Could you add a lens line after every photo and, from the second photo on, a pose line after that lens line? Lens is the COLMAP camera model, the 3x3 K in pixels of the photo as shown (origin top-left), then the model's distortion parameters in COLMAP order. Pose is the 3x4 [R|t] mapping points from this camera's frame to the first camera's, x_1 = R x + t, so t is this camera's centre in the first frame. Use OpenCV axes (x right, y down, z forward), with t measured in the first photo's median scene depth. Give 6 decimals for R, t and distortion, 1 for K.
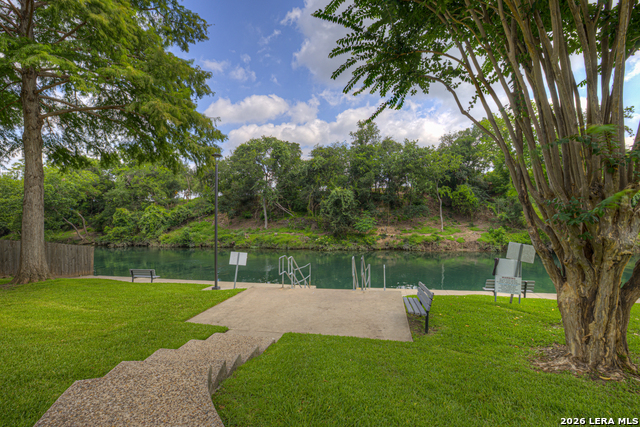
lens RADIAL K [[267.6, 0, 319.2], [0, 267.6, 211.7], [0, 0, 1]] dist [-0.002904, 0.000148]
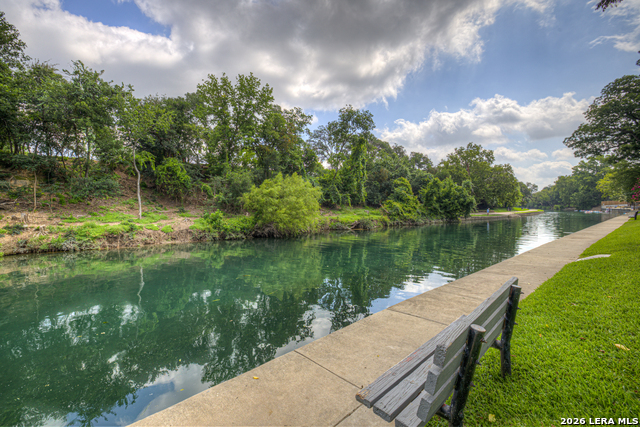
lens RADIAL K [[267.6, 0, 320.4], [0, 267.6, 211.2], [0, 0, 1]] dist [-0.002904, 0.000148]
pose [[0.526884, 0.019404, 0.849716, 0.122156], [-0.028418, 0.999583, -0.005205, 0.046355], [-0.849462, -0.021405, 0.527216, 0.249245]]
